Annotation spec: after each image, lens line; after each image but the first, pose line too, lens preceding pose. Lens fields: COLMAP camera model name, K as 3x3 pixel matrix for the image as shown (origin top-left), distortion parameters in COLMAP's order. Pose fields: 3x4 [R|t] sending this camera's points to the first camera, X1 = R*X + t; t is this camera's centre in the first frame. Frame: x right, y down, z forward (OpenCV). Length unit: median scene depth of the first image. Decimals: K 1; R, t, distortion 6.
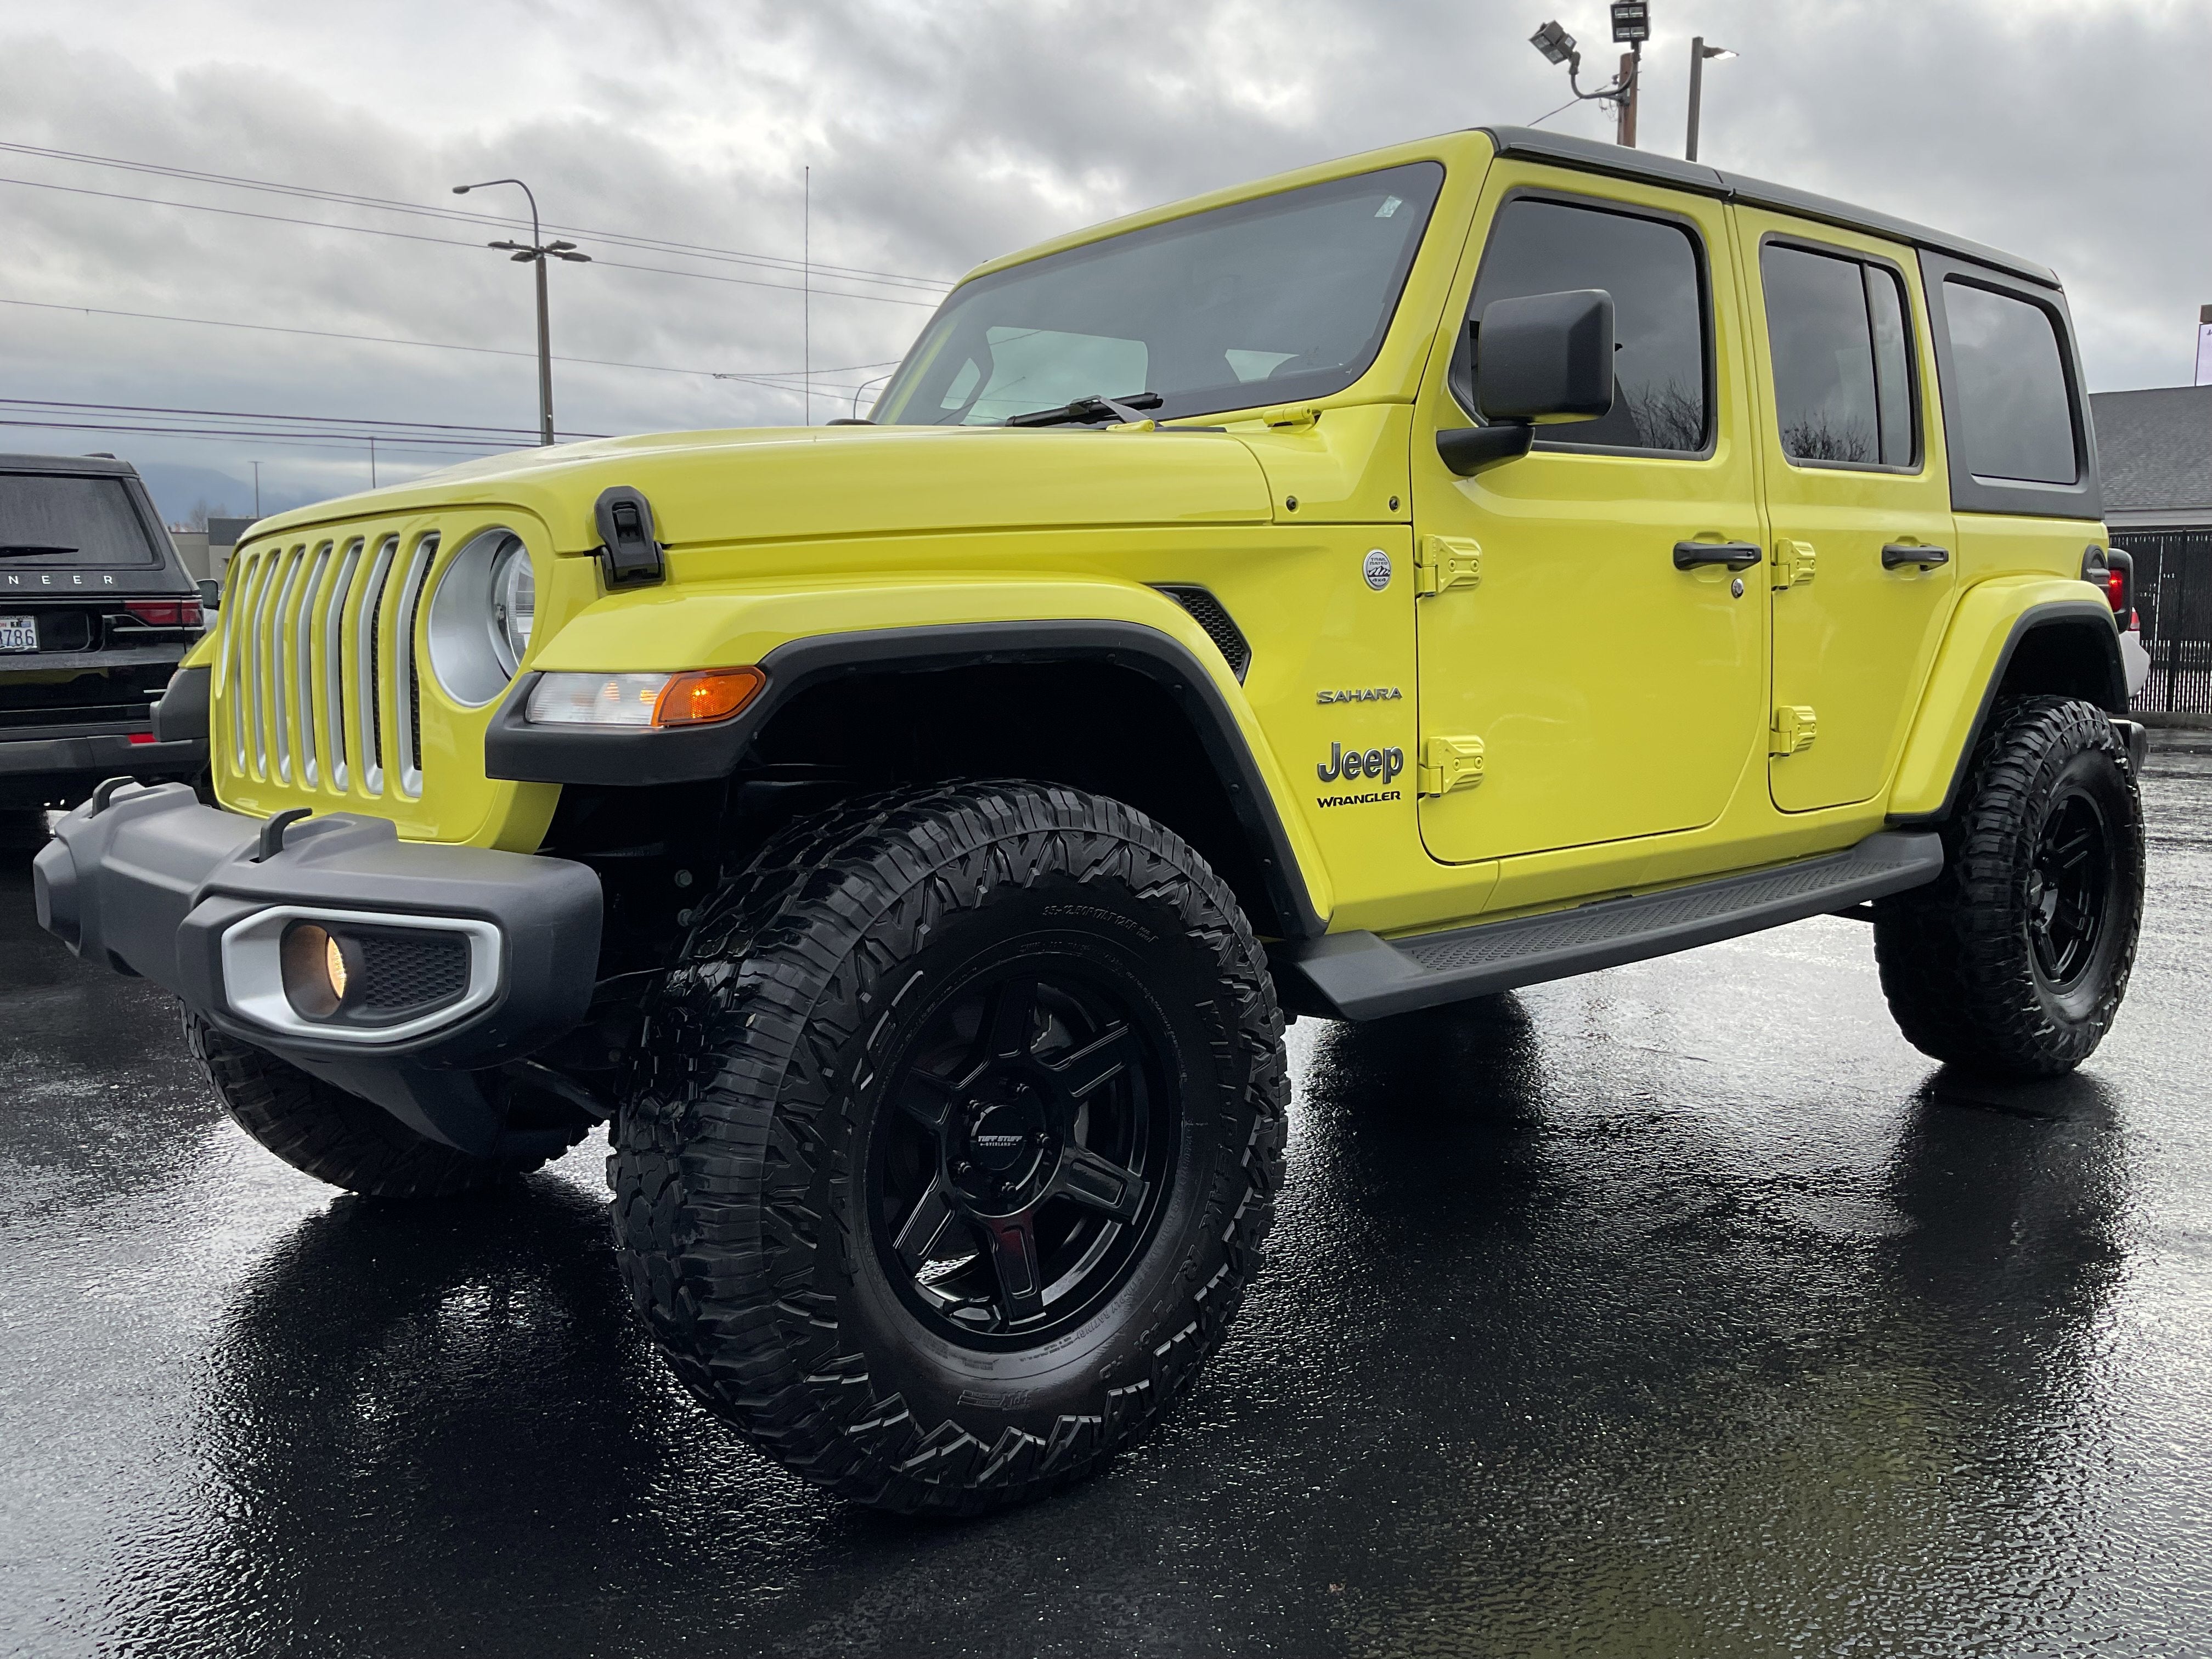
lens RADIAL K [[1821.0, 0, 1106.0], [0, 1821.0, 829.5], [0, 0, 1]] dist [0.098915, -0.190213]
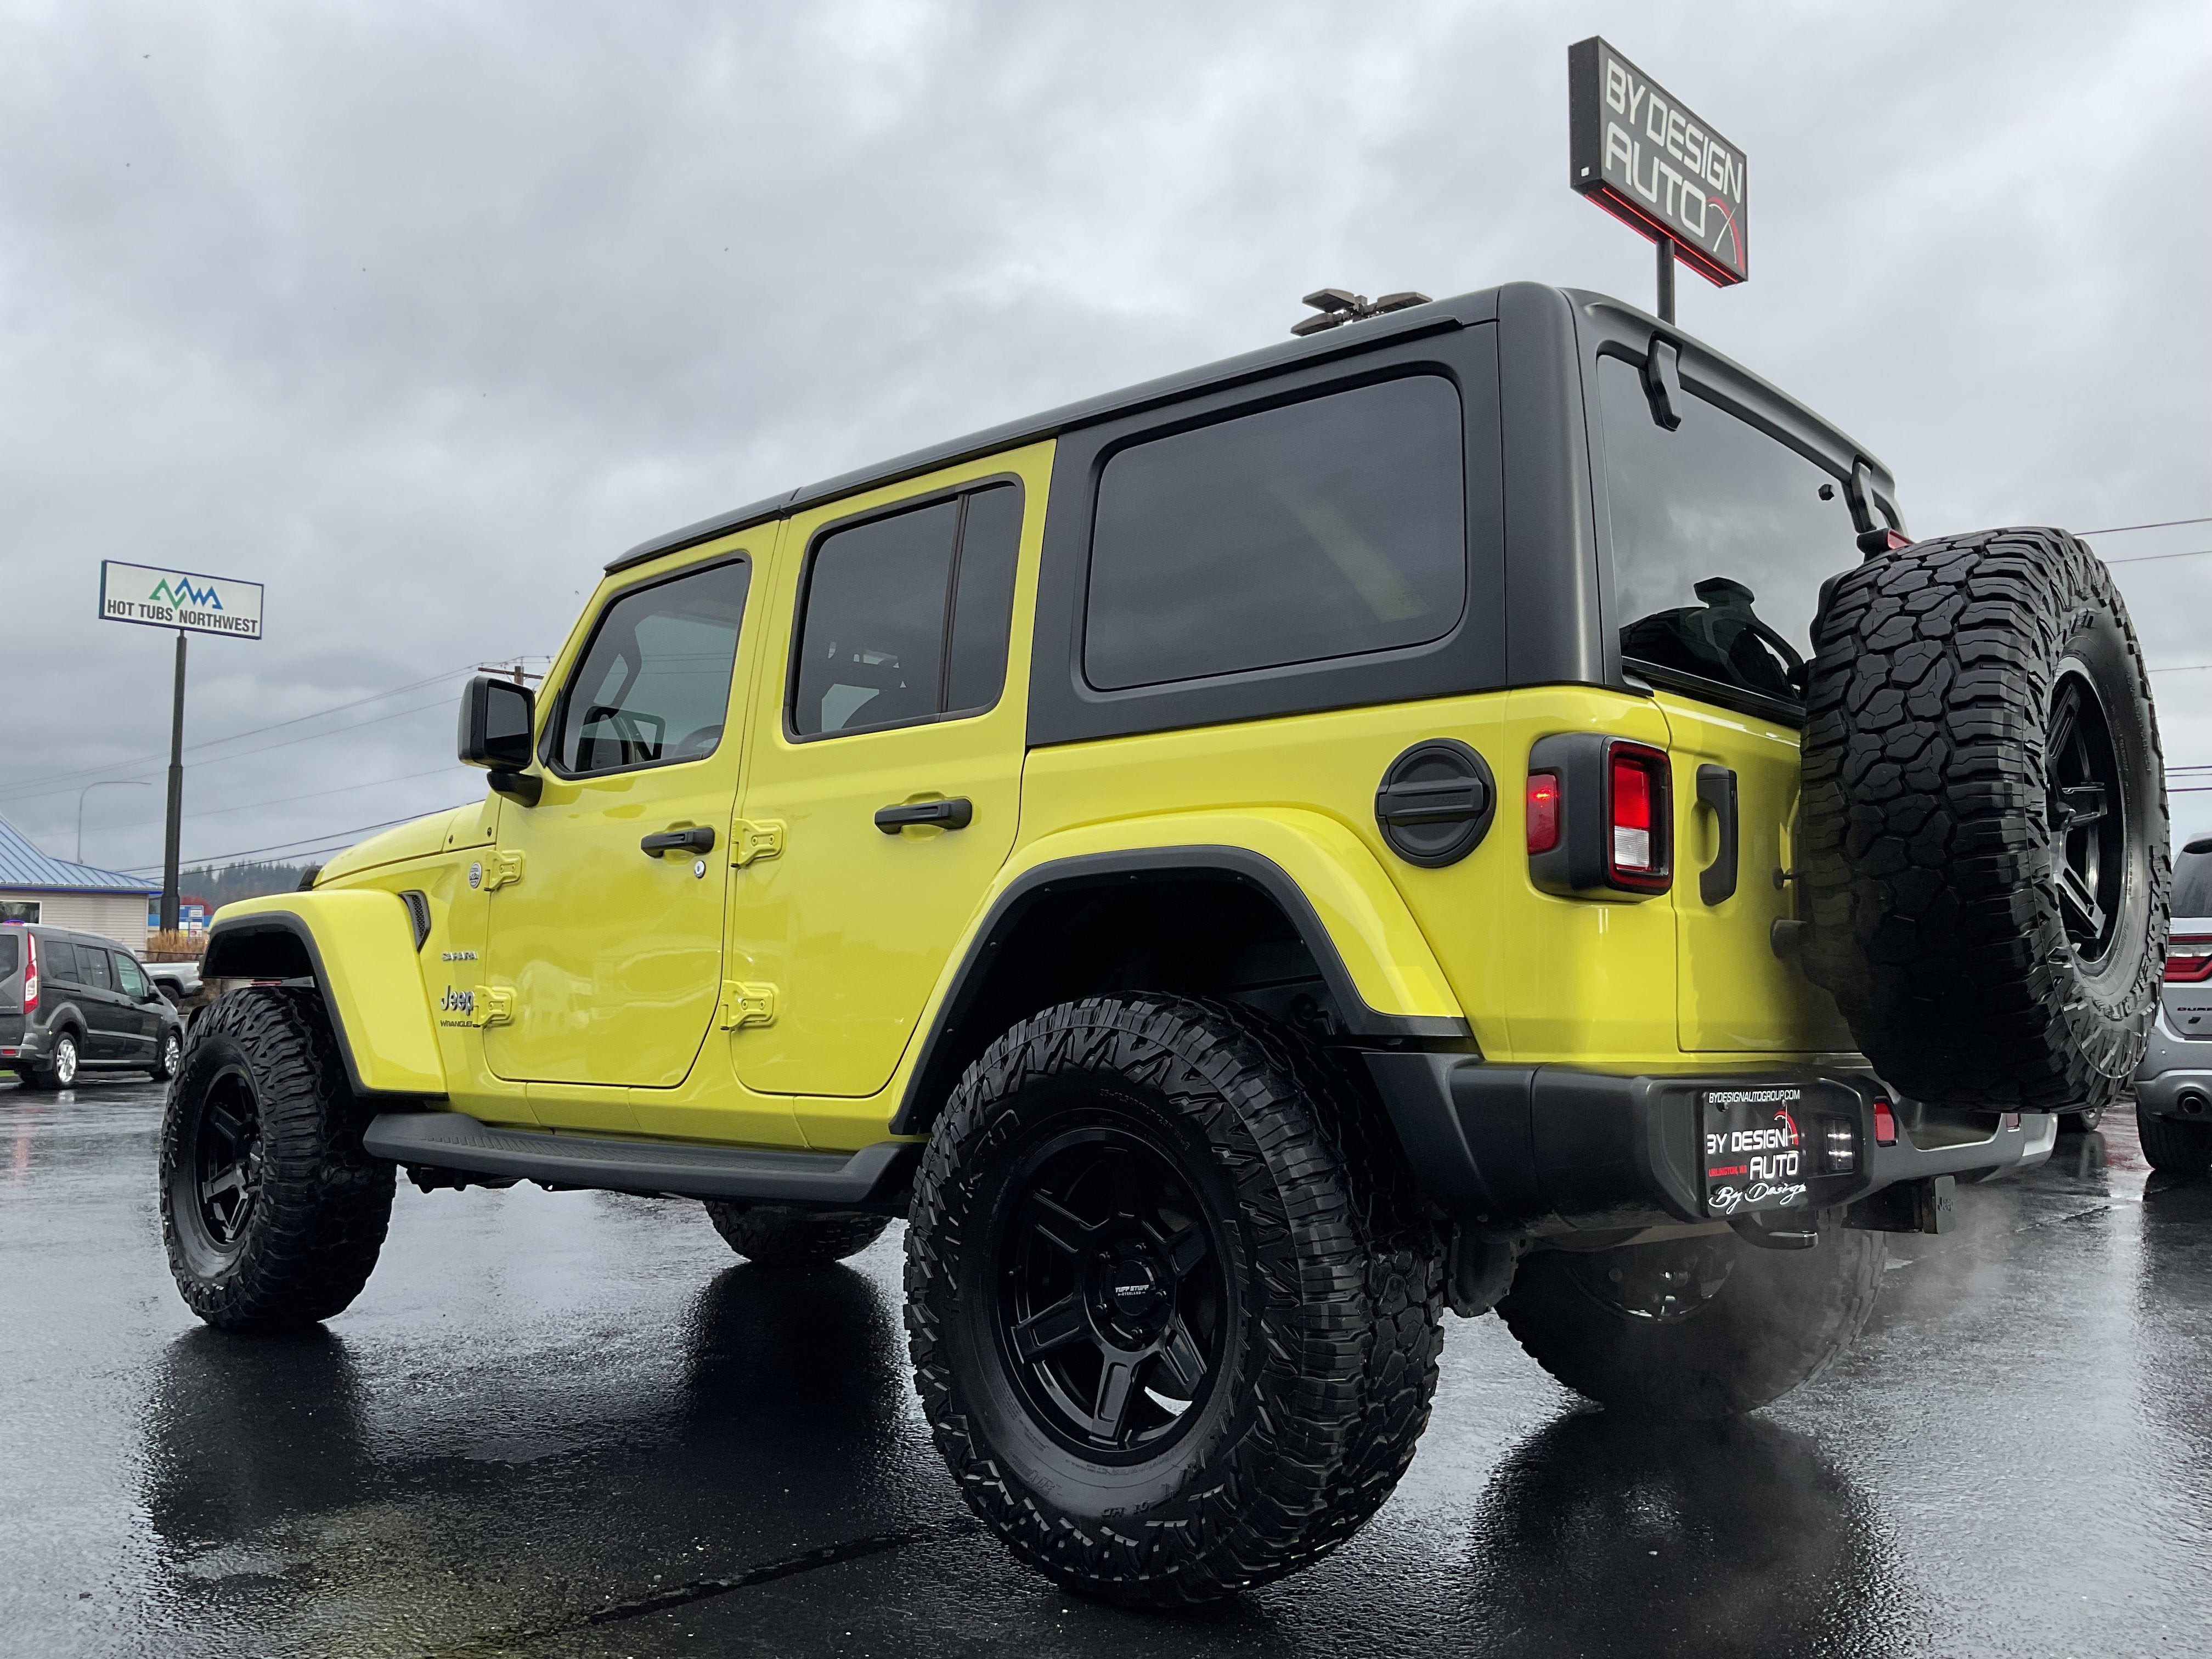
lens RADIAL K [[1821.0, 0, 1106.0], [0, 1821.0, 829.5], [0, 0, 1]] dist [0.098915, -0.190213]
pose [[0.106805, -0.081735, -0.990915, 1.714830], [-0.122174, 0.987984, -0.094661, -0.096926], [0.986745, 0.131175, 0.095536, 1.347584]]
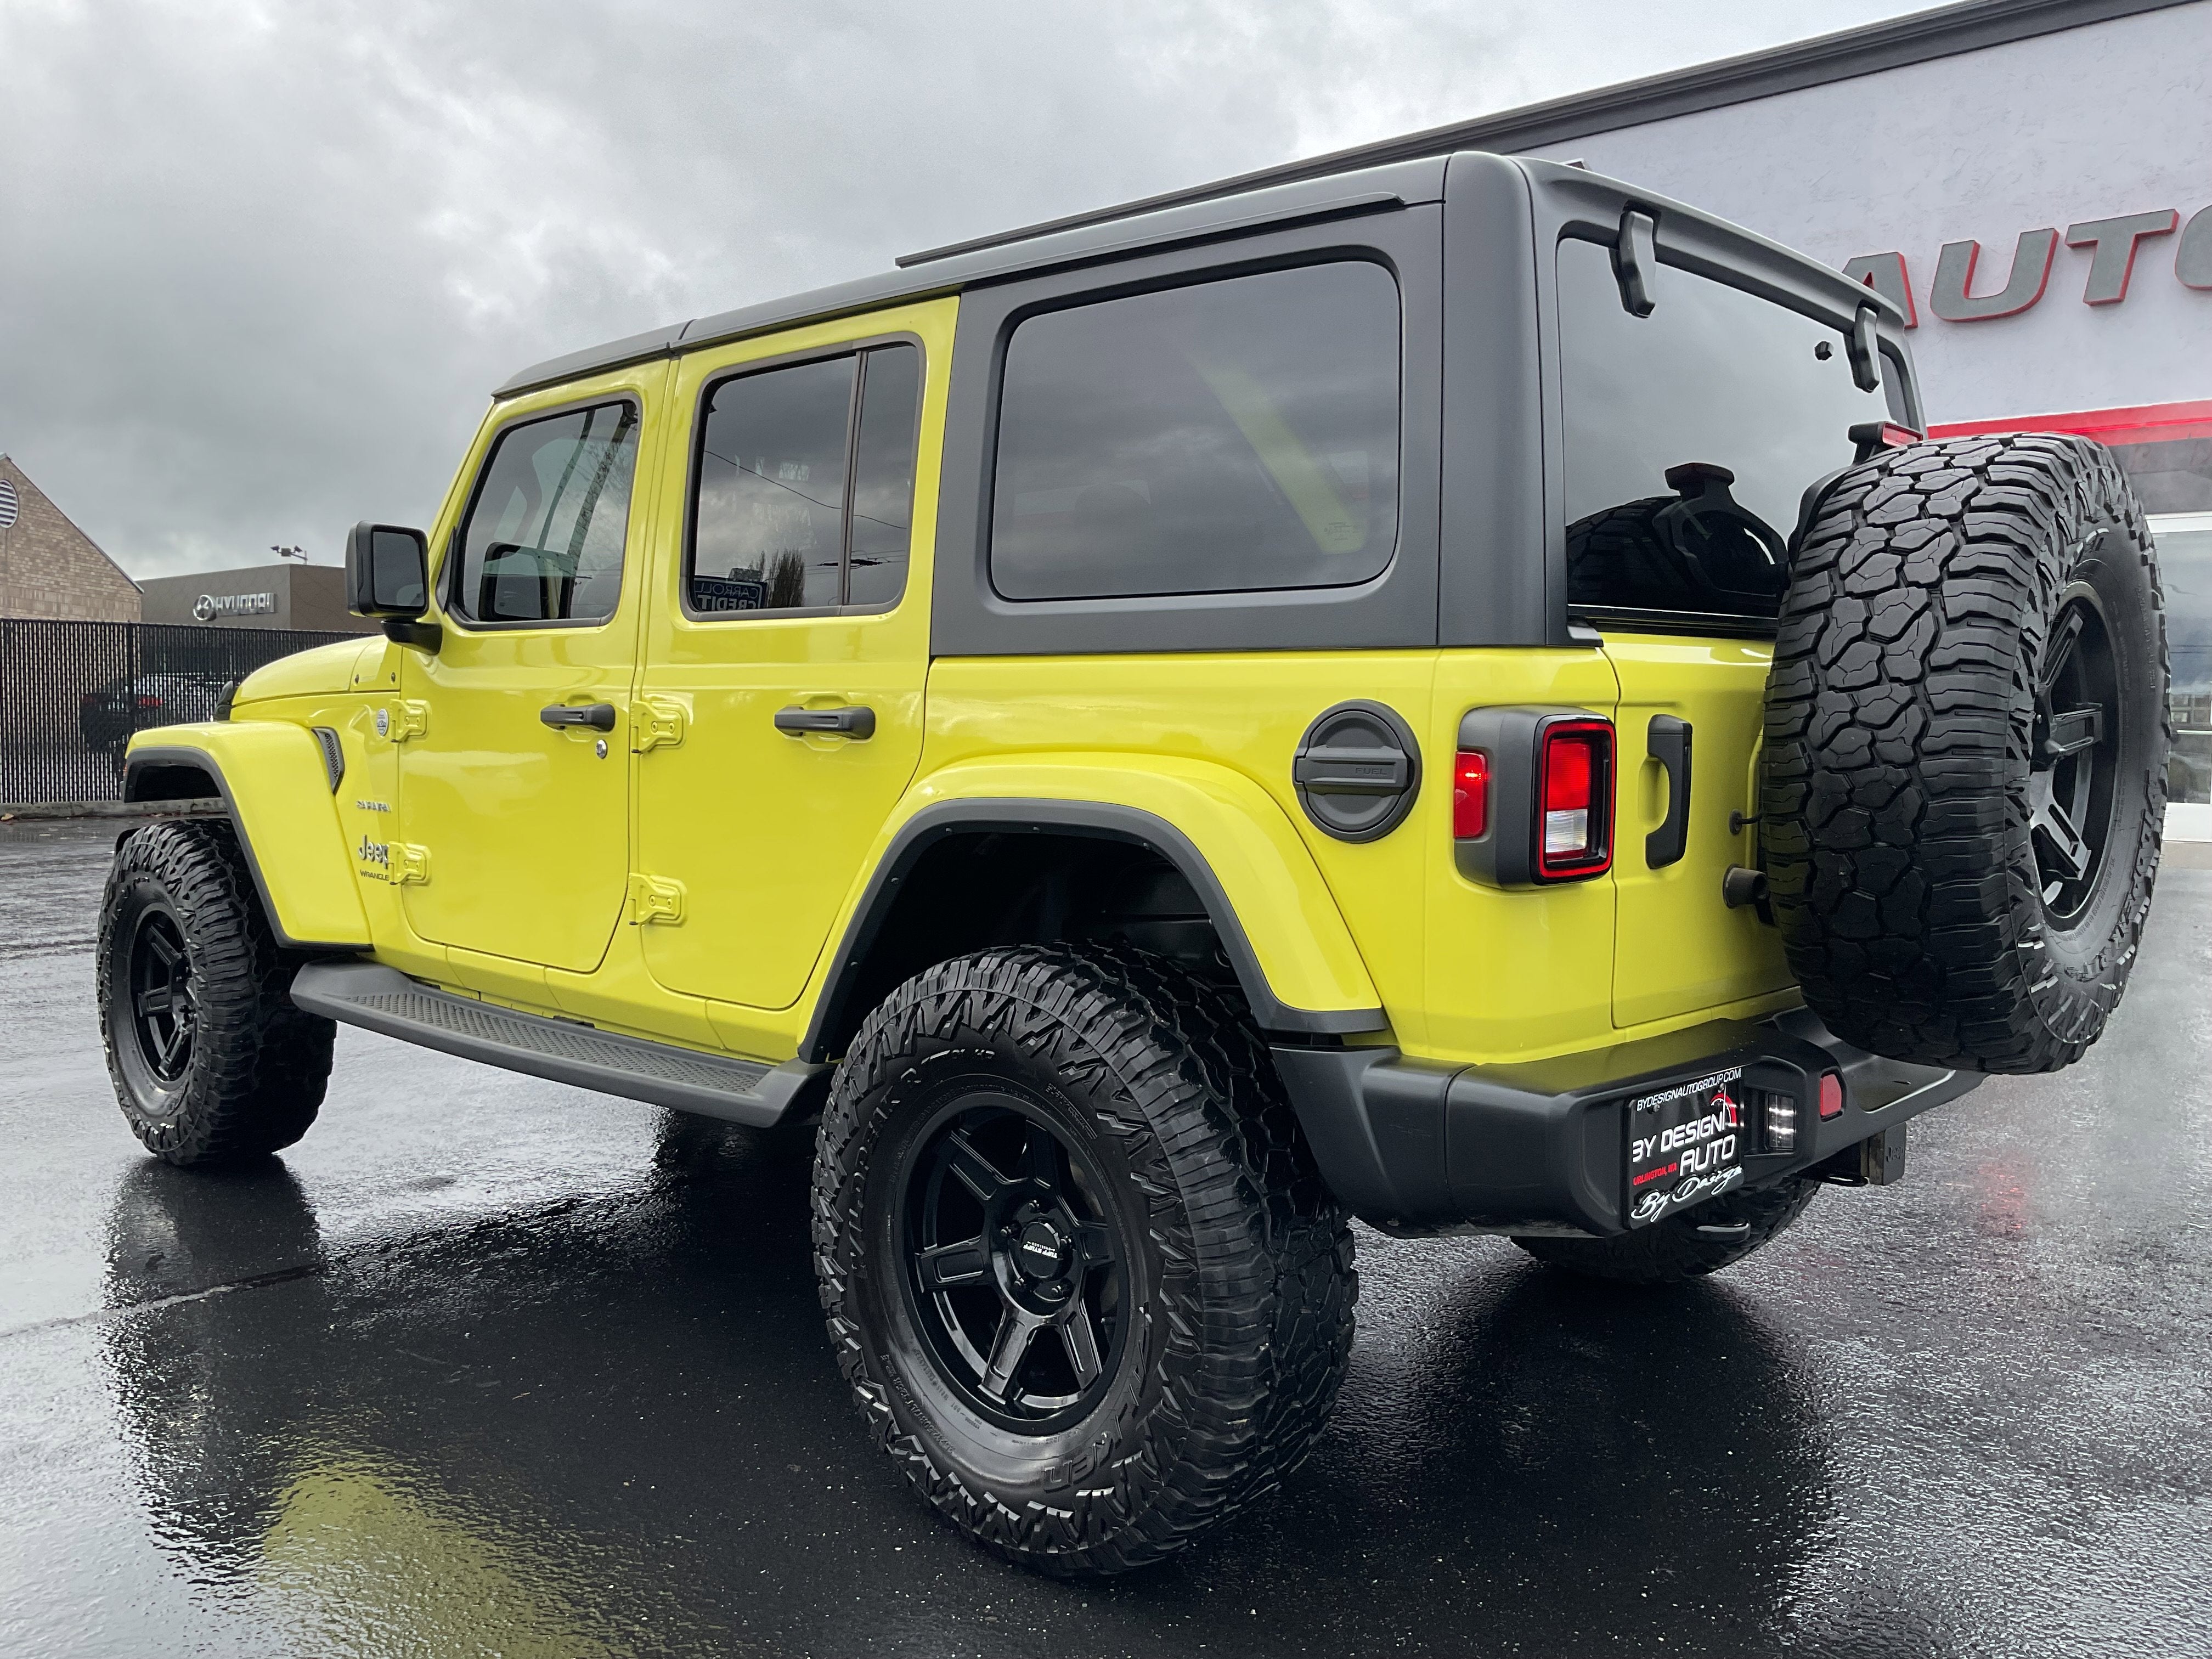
lens RADIAL K [[1821.0, 0, 1106.0], [0, 1821.0, 829.5], [0, 0, 1]] dist [0.098915, -0.190213]
pose [[0.100240, 0.096375, -0.990285, 1.643264], [-0.115207, 0.989727, 0.084659, -0.244229], [0.988271, 0.105602, 0.110314, 1.393011]]
